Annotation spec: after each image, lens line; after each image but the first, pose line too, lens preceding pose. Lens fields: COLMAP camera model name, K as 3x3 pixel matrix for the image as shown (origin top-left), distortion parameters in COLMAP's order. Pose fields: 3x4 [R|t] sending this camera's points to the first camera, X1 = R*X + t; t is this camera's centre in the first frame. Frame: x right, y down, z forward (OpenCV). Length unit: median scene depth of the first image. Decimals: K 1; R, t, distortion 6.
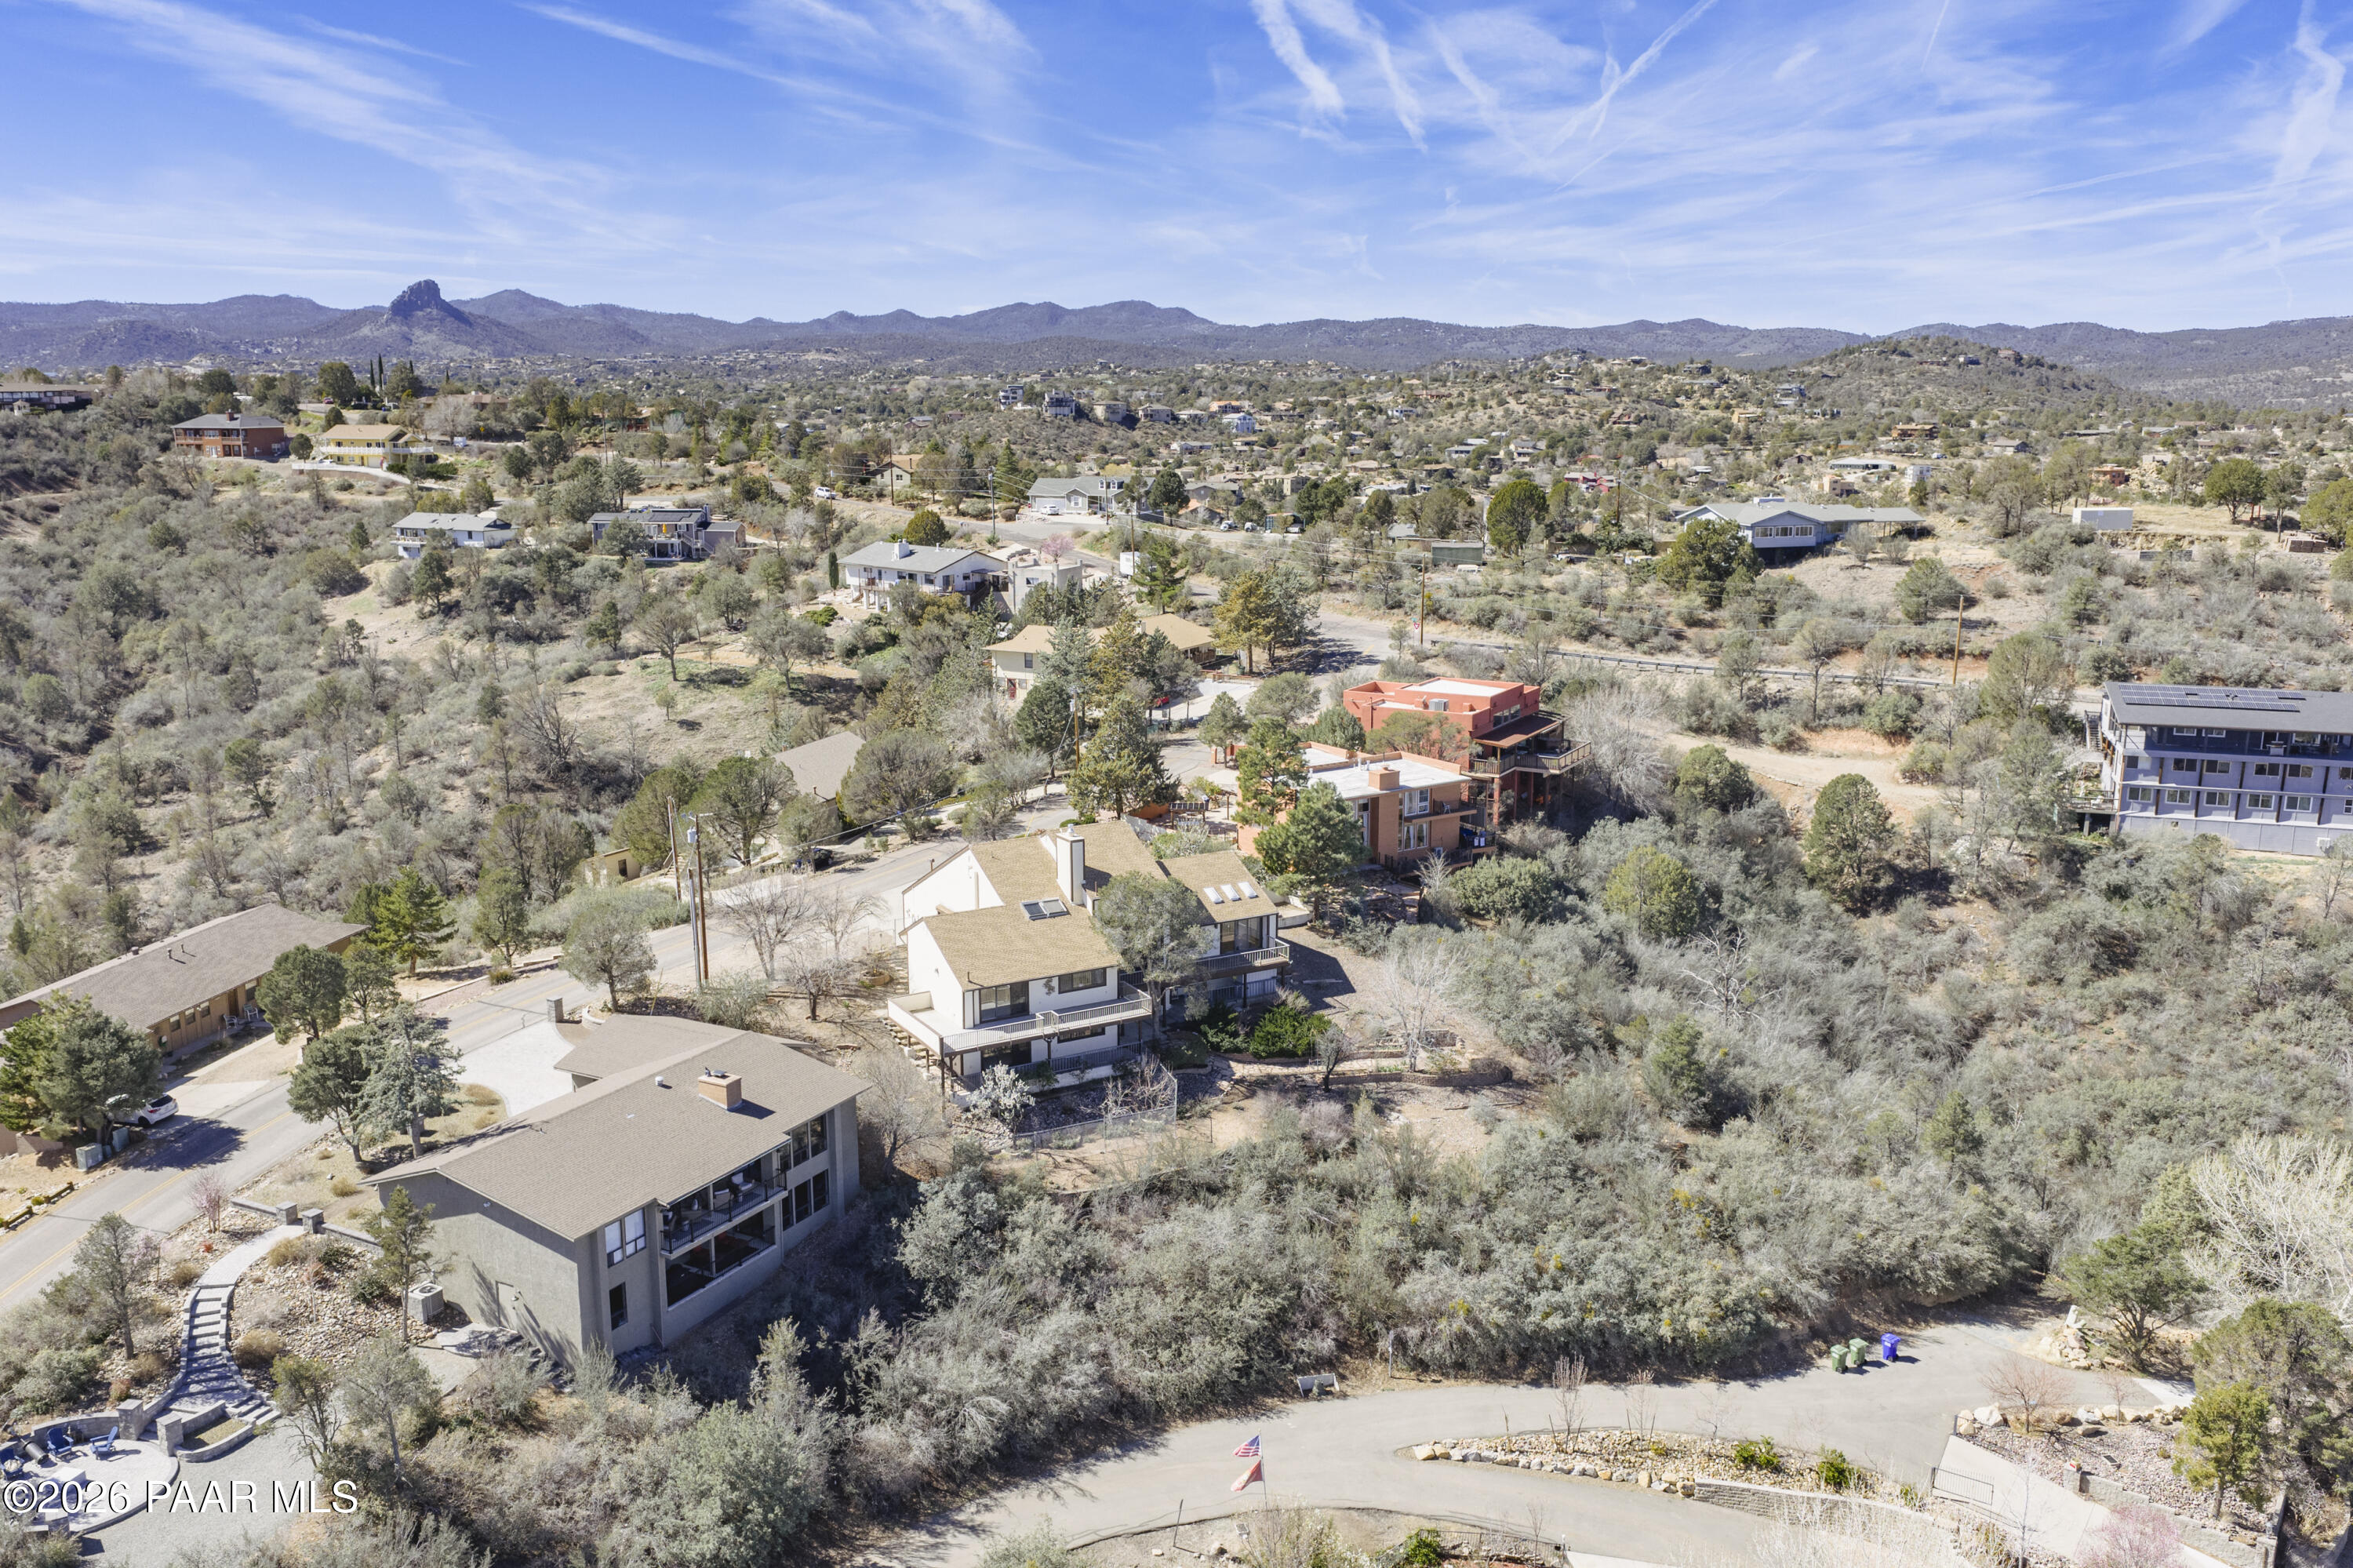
lens RADIAL K [[1944.6, 0, 1179.7], [0, 1944.6, 785.8], [0, 0, 1]] dist [0.024033, -0.046949]
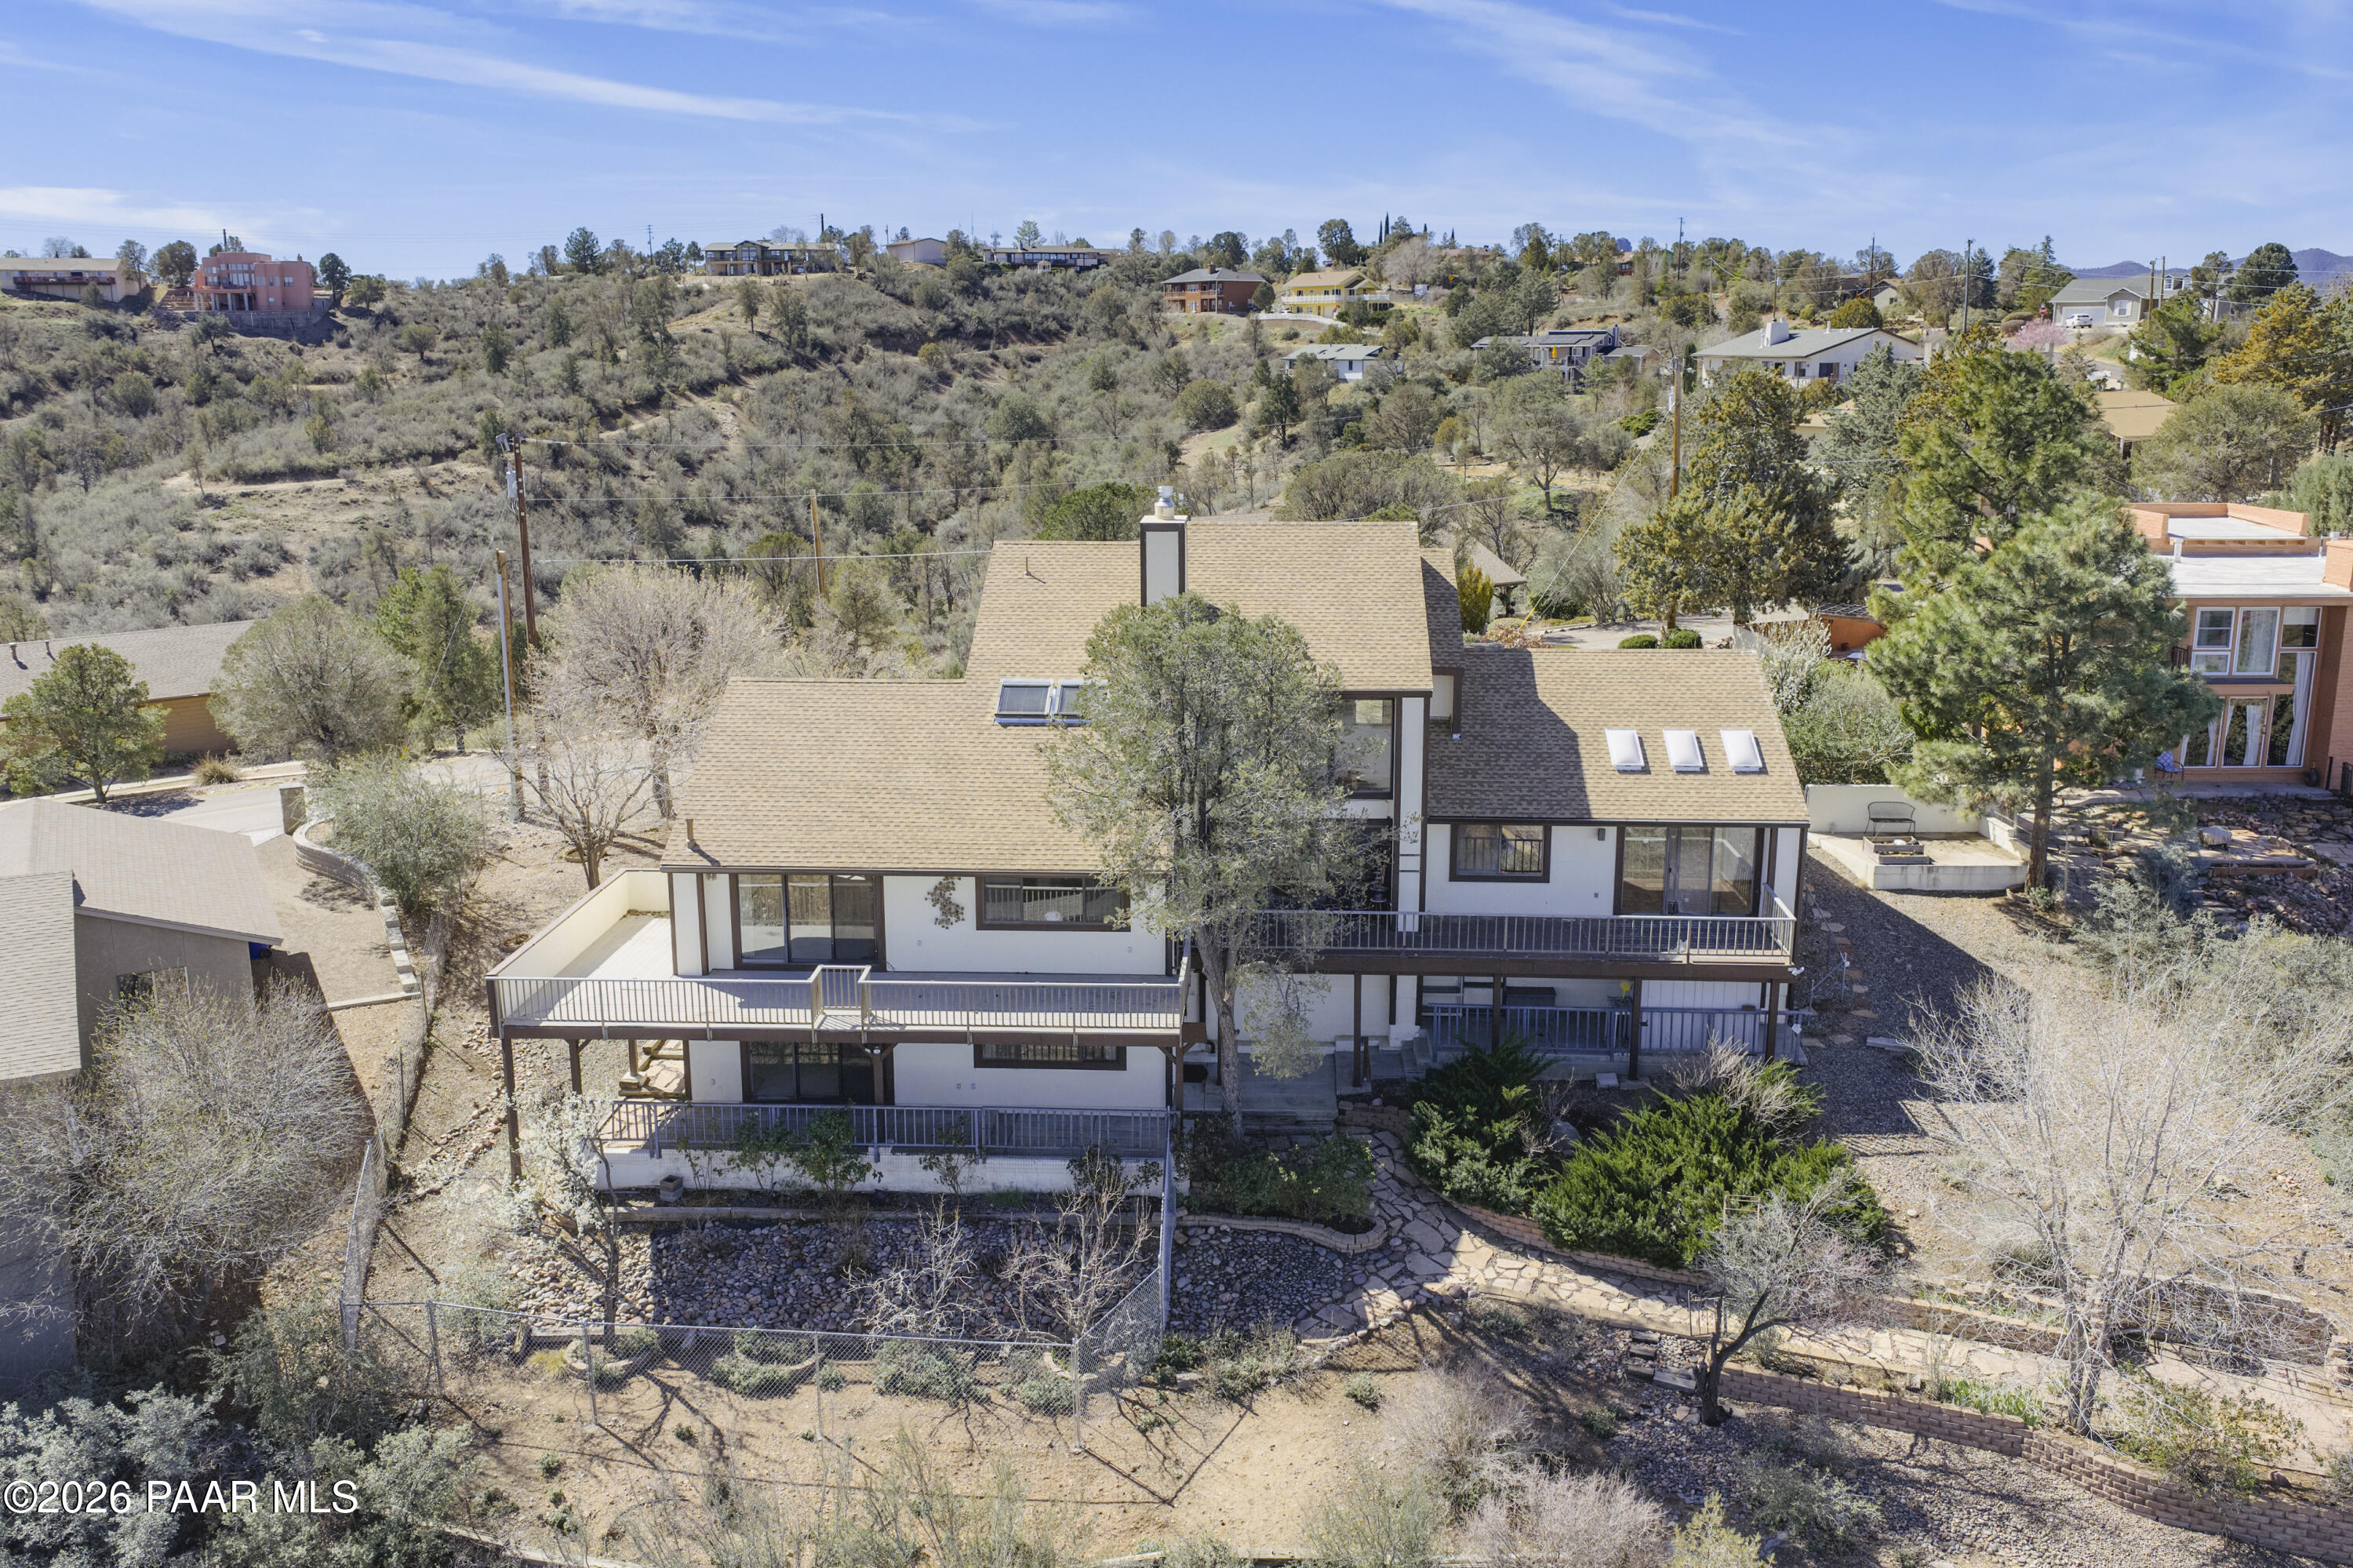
lens RADIAL K [[1944.6, 0, 1179.7], [0, 1944.6, 785.8], [0, 0, 1]] dist [0.024033, -0.046949]
pose [[0.836777, 0.121531, -0.533886, 0.140953], [-0.112062, 0.992429, 0.050273, 0.054584], [0.535954, 0.017761, 0.844060, 0.662353]]
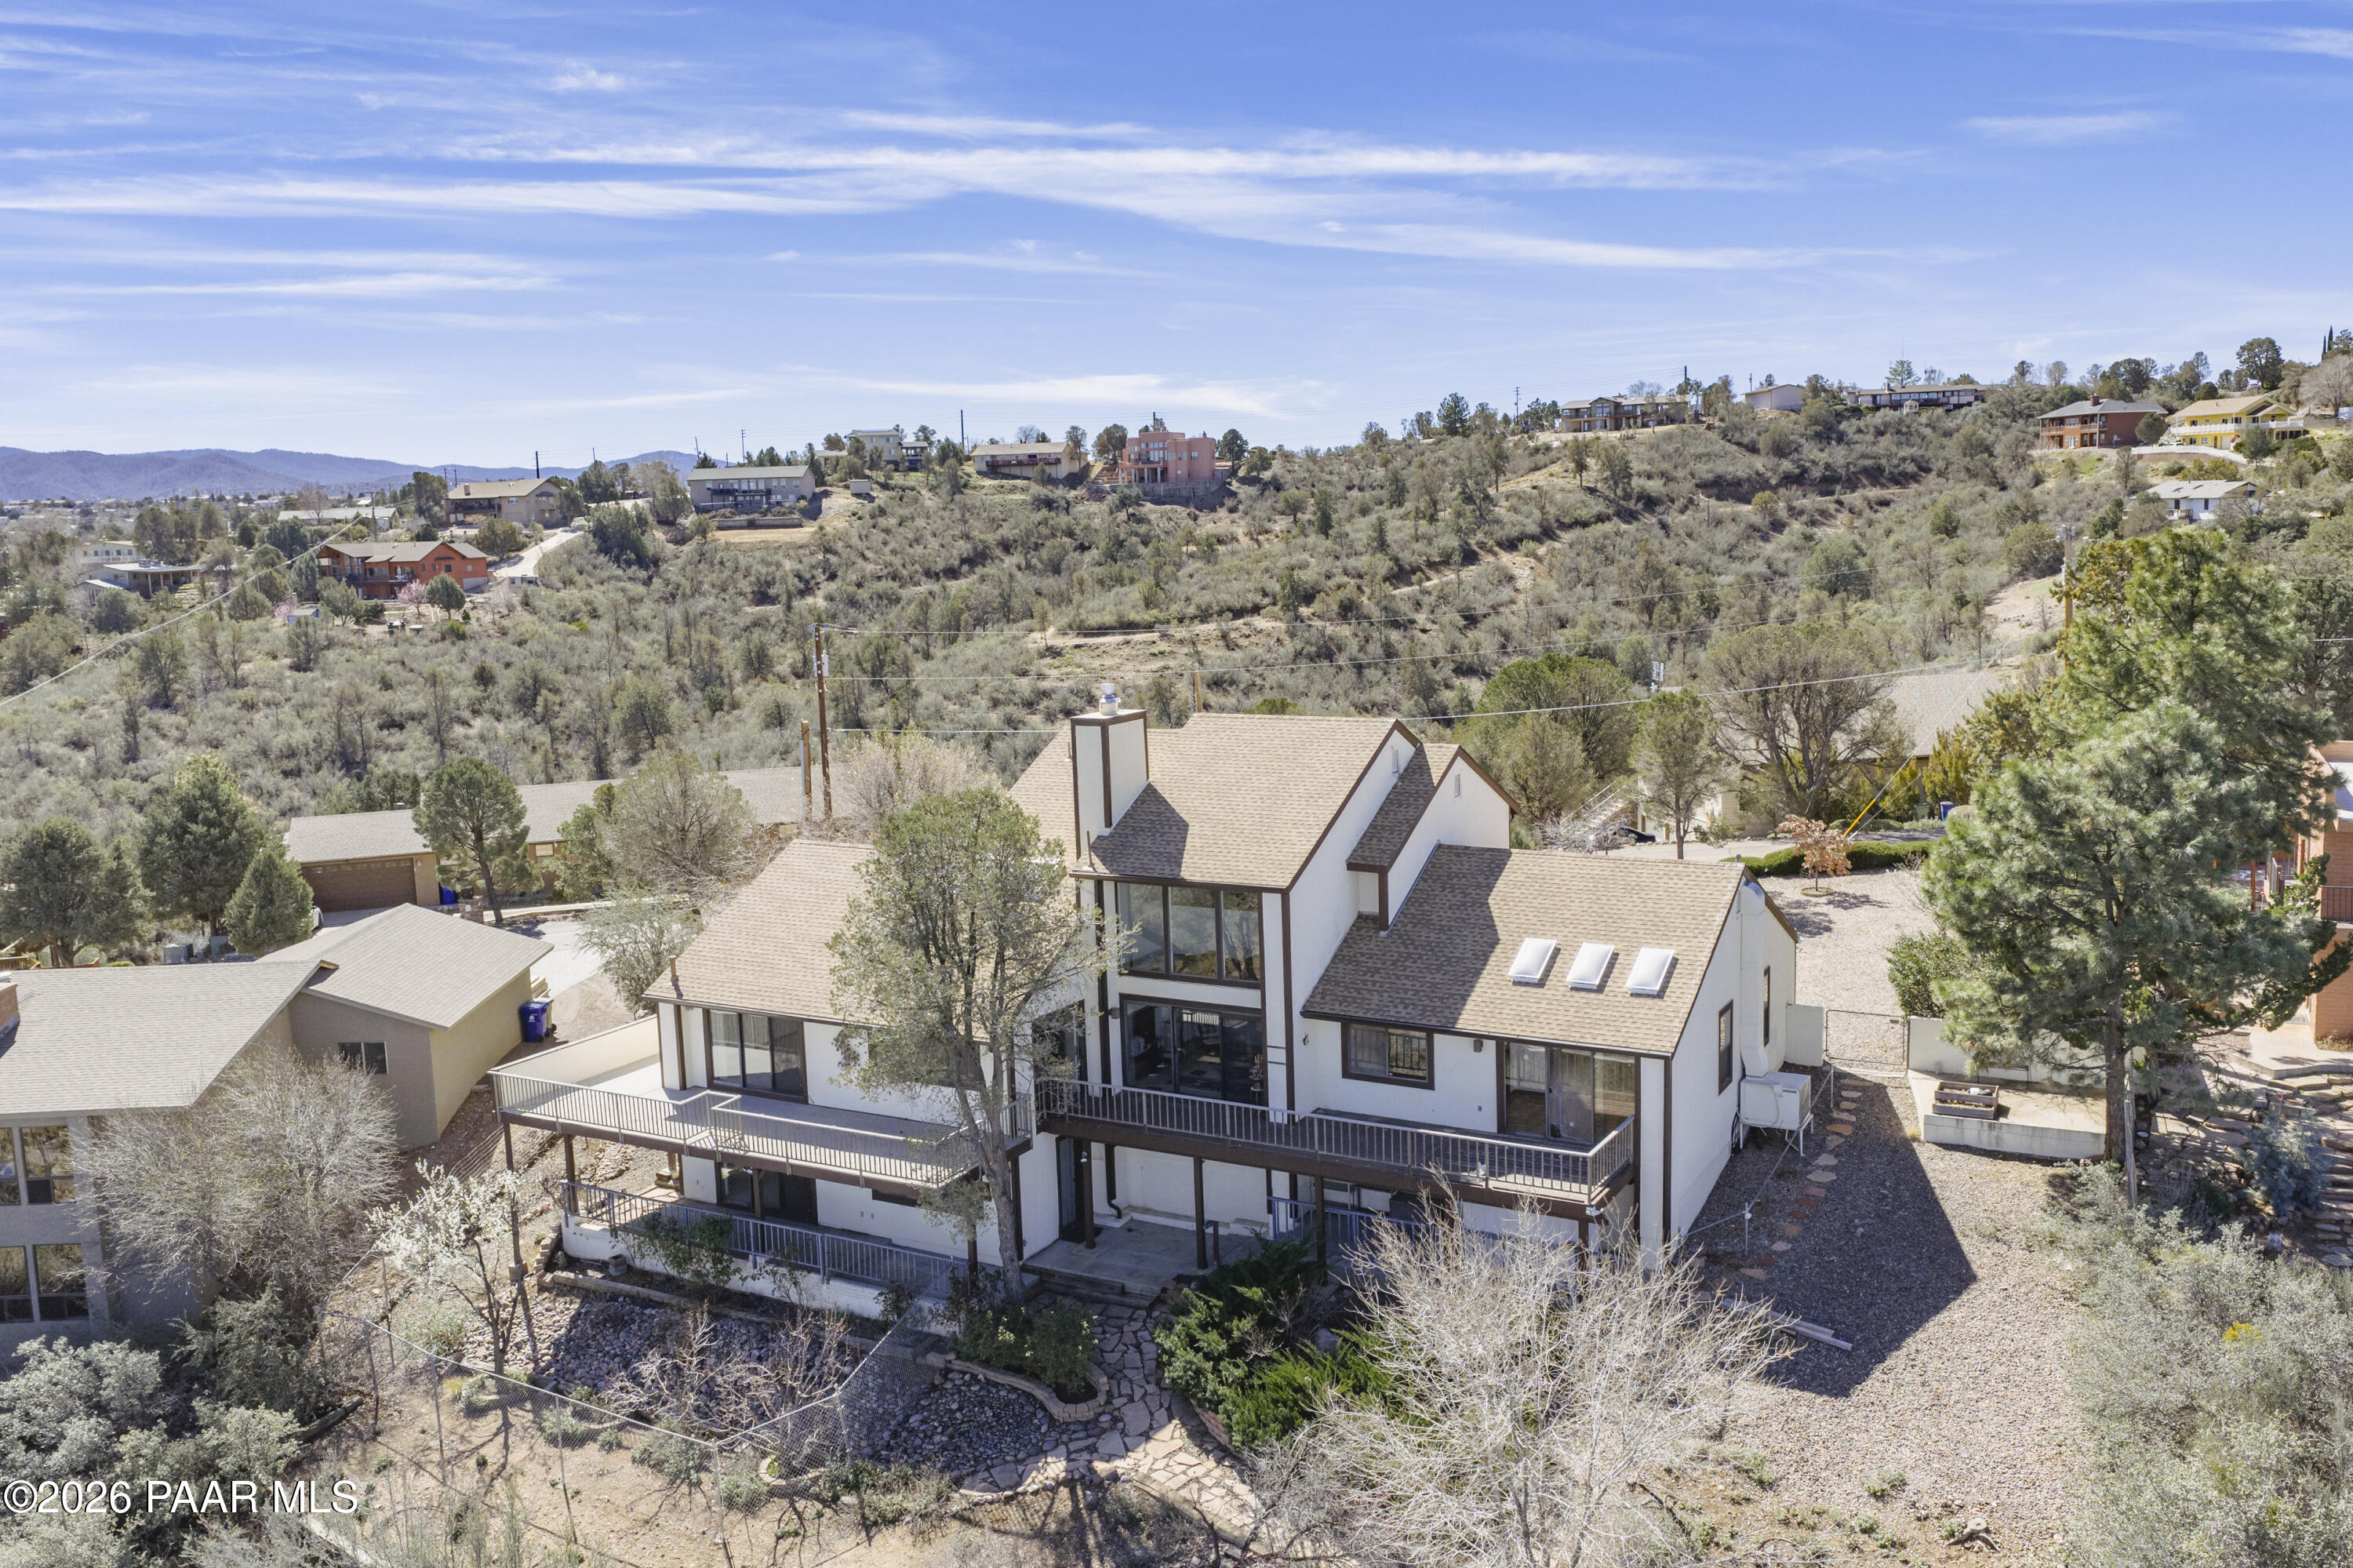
lens RADIAL K [[1944.6, 0, 1179.7], [0, 1944.6, 785.8], [0, 0, 1]] dist [0.024033, -0.046949]
pose [[0.497501, 0.108777, -0.860616, 0.280776], [-0.146388, 0.988406, 0.040305, 0.021297], [0.855022, 0.105932, 0.507657, 0.775999]]
